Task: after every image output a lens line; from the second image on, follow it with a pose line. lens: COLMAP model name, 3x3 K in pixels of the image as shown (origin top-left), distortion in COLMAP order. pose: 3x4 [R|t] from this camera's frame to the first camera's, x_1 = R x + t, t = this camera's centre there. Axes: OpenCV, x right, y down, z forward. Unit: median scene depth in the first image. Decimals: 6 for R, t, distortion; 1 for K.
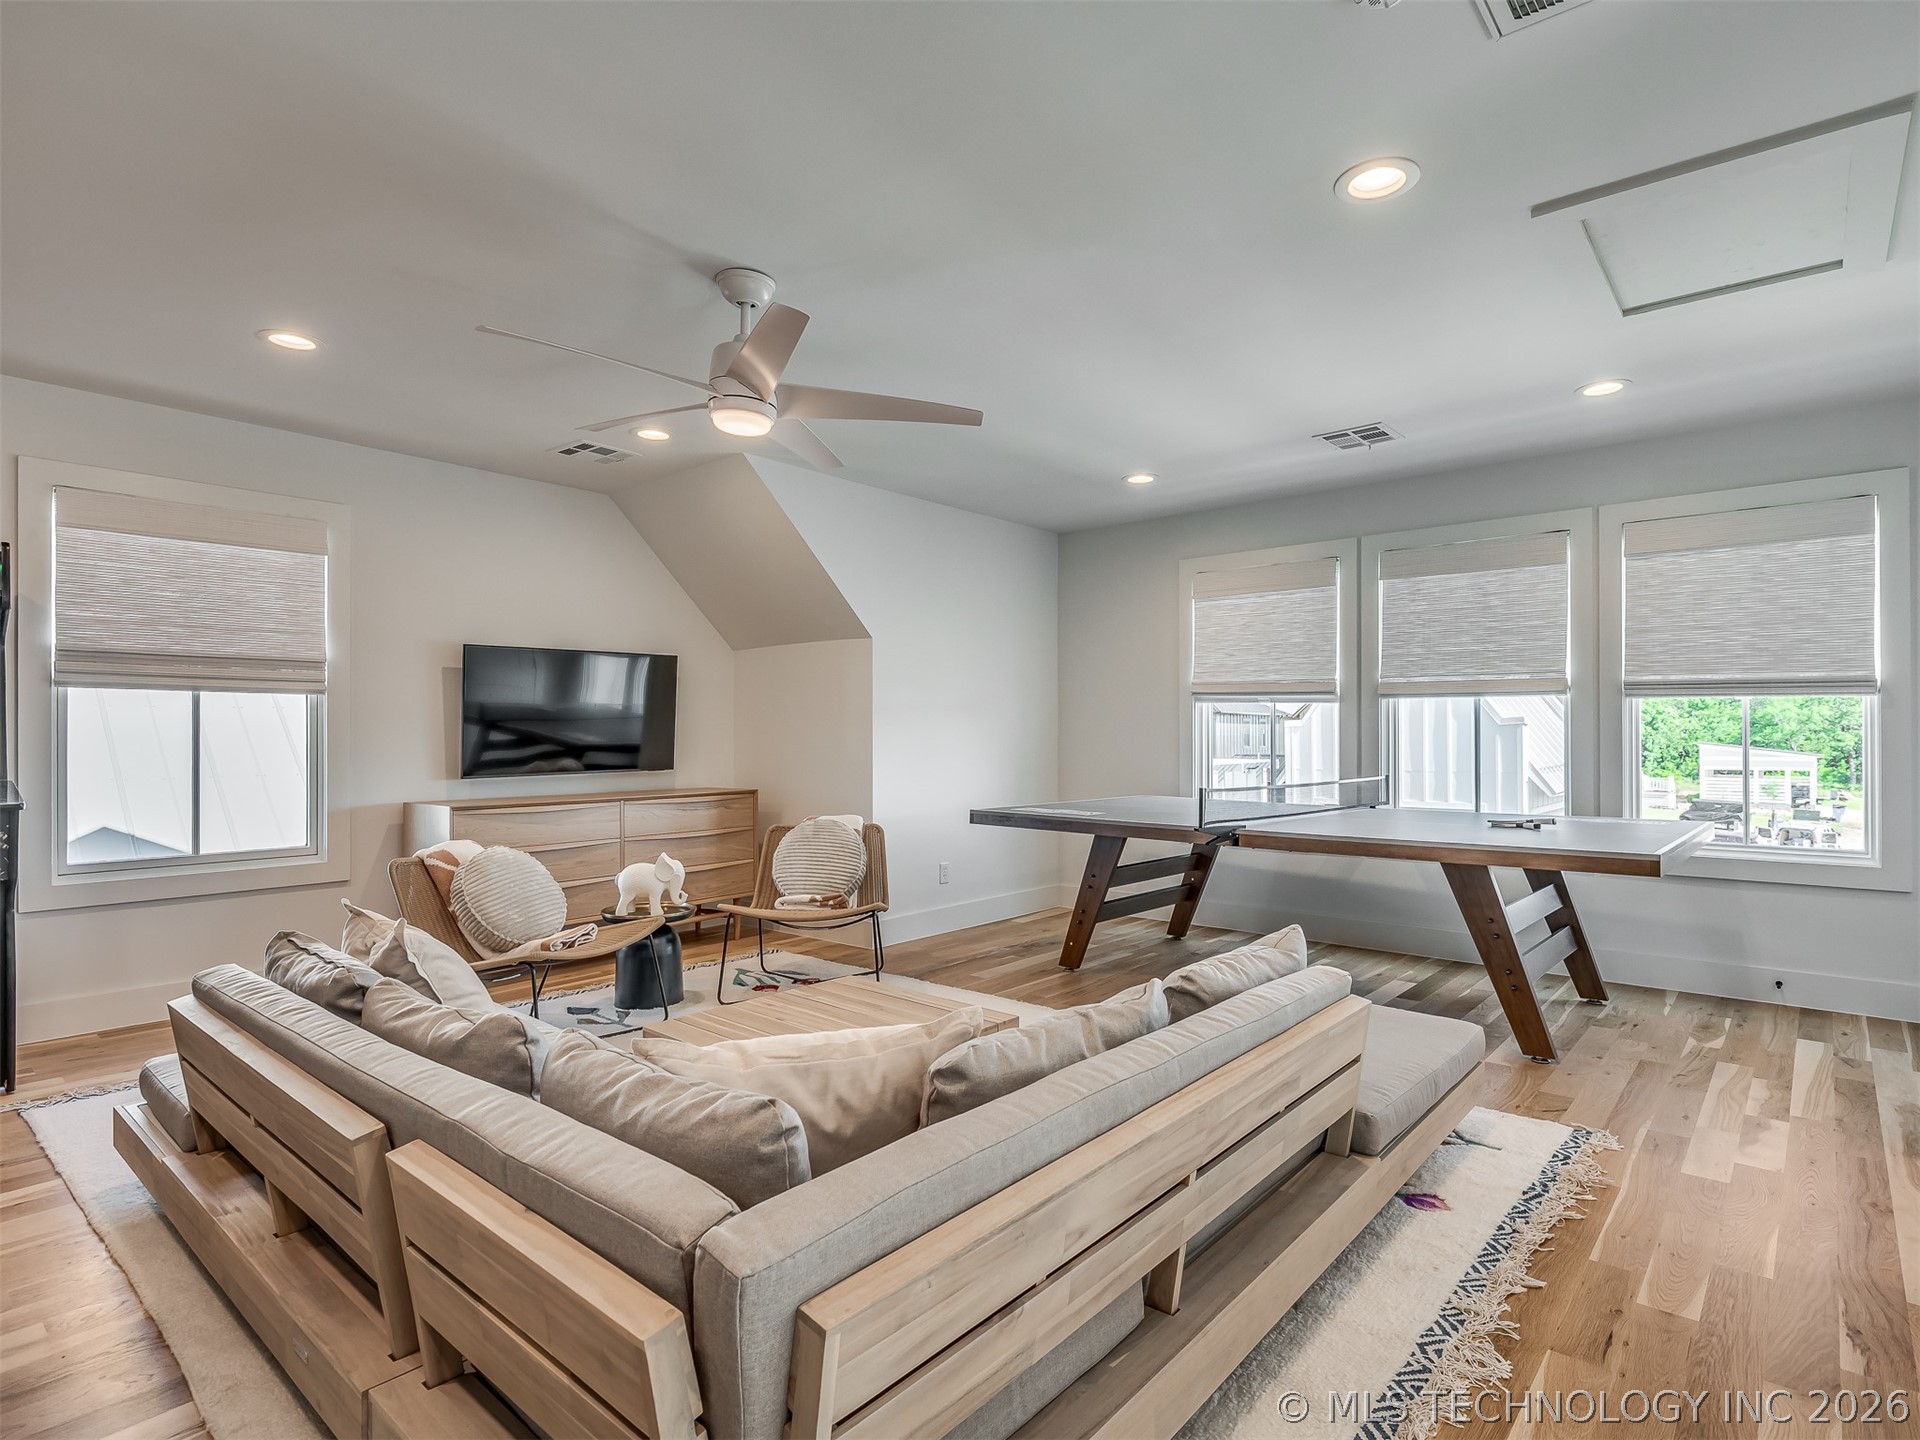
lens RADIAL K [[989.2, 0, 961.6], [0, 989.2, 719.7], [0, 0, 1]] dist [0.000855, -0.002956]
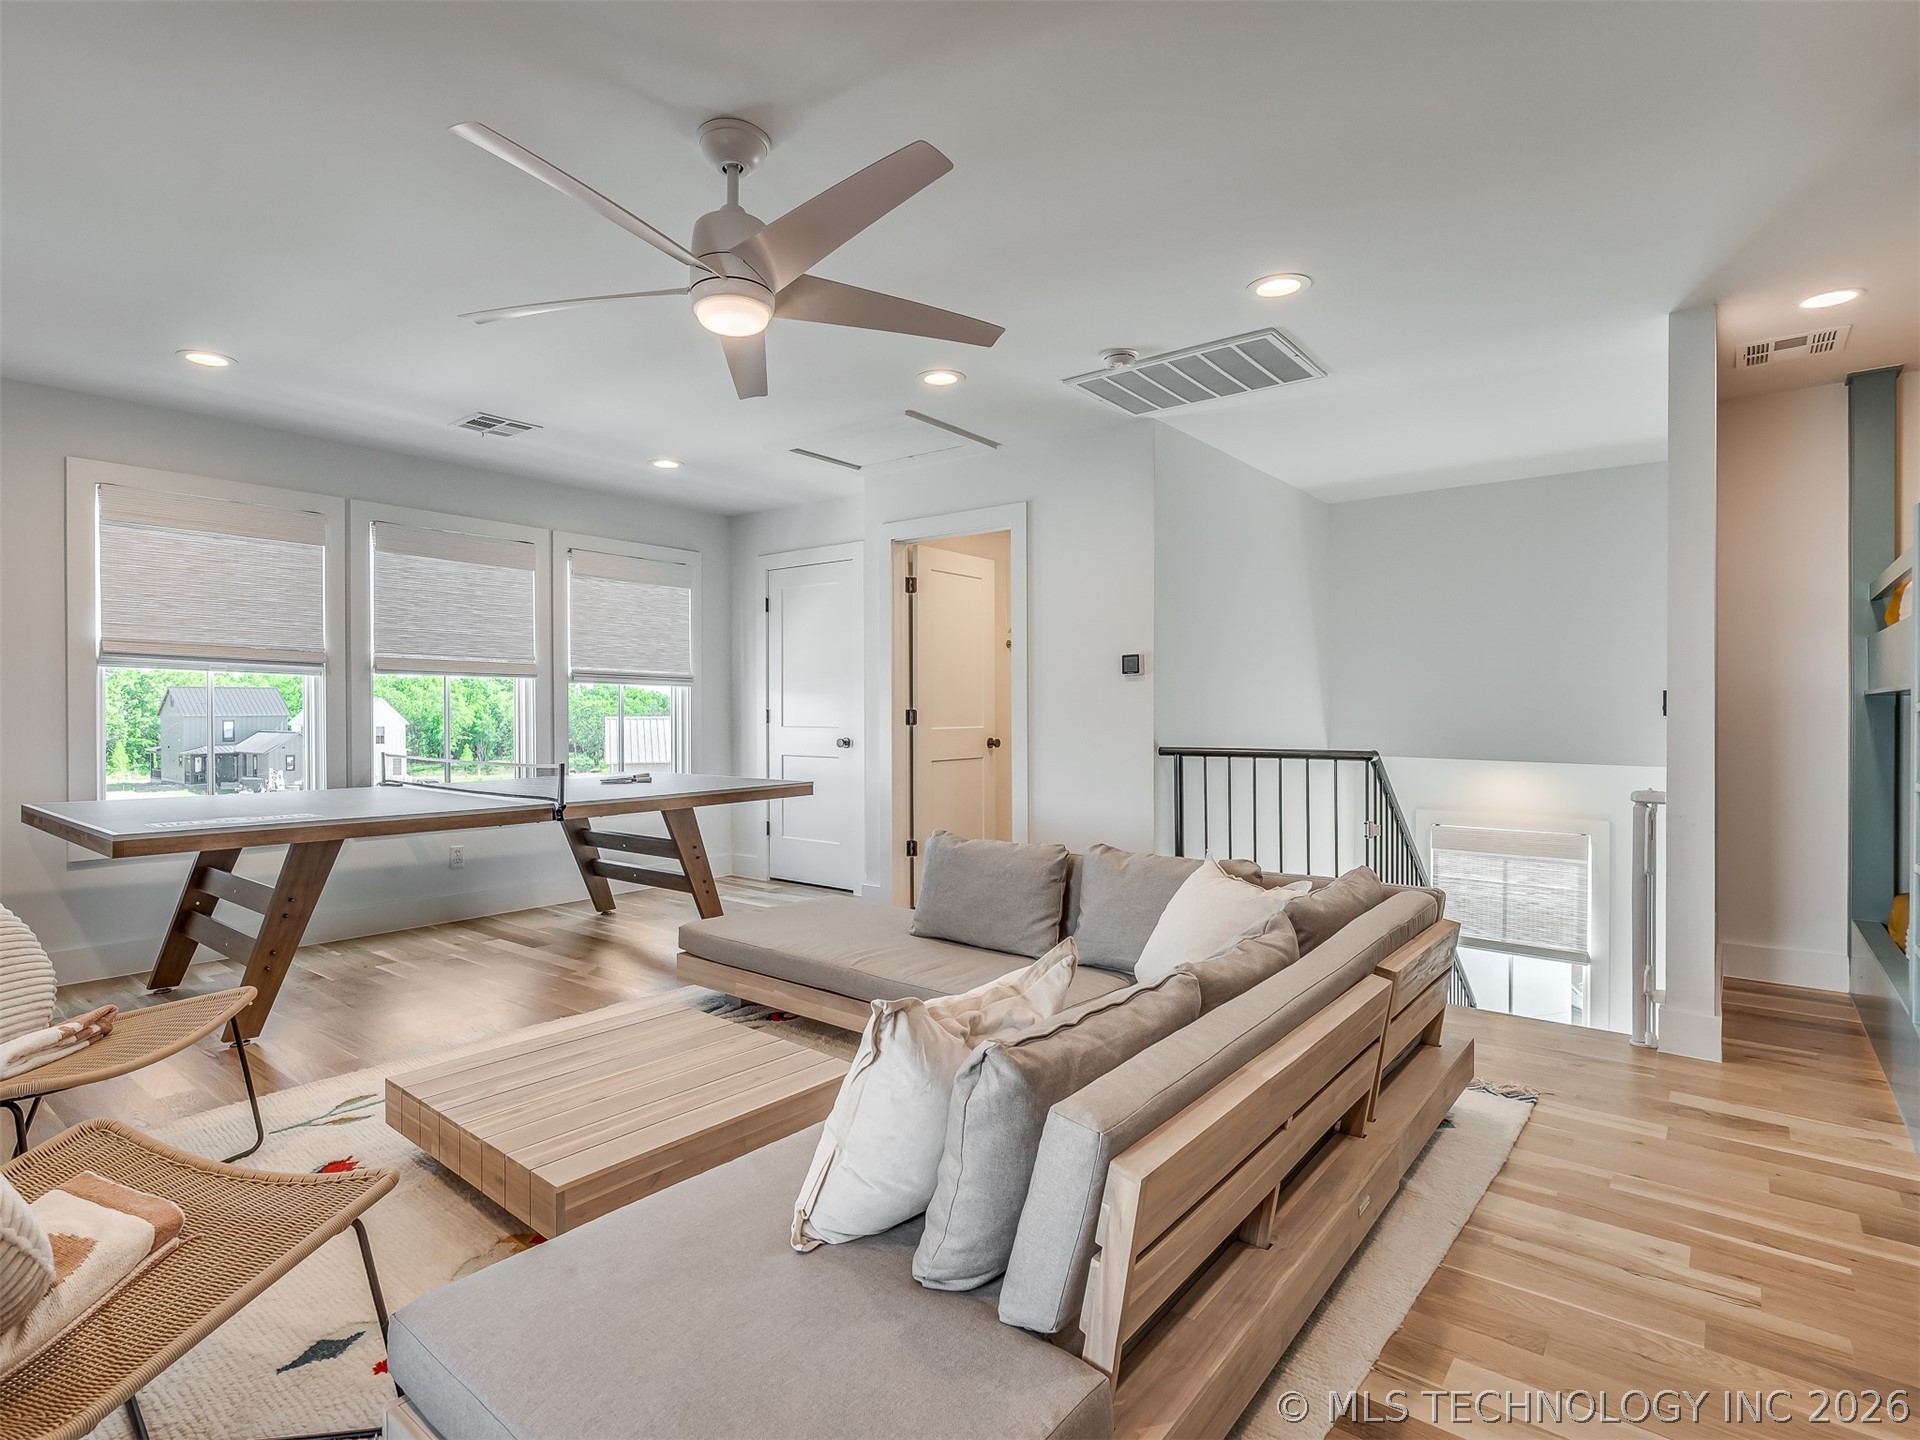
lens RADIAL K [[989.2, 0, 959.0], [0, 989.2, 723.8], [0, 0, 1]] dist [0.000855, -0.002956]
pose [[-0.031542, -0.016110, 0.999373, -0.604234], [-0.020331, 0.999674, 0.015473, 0.001274], [-0.999296, -0.019830, -0.031859, 0.493935]]
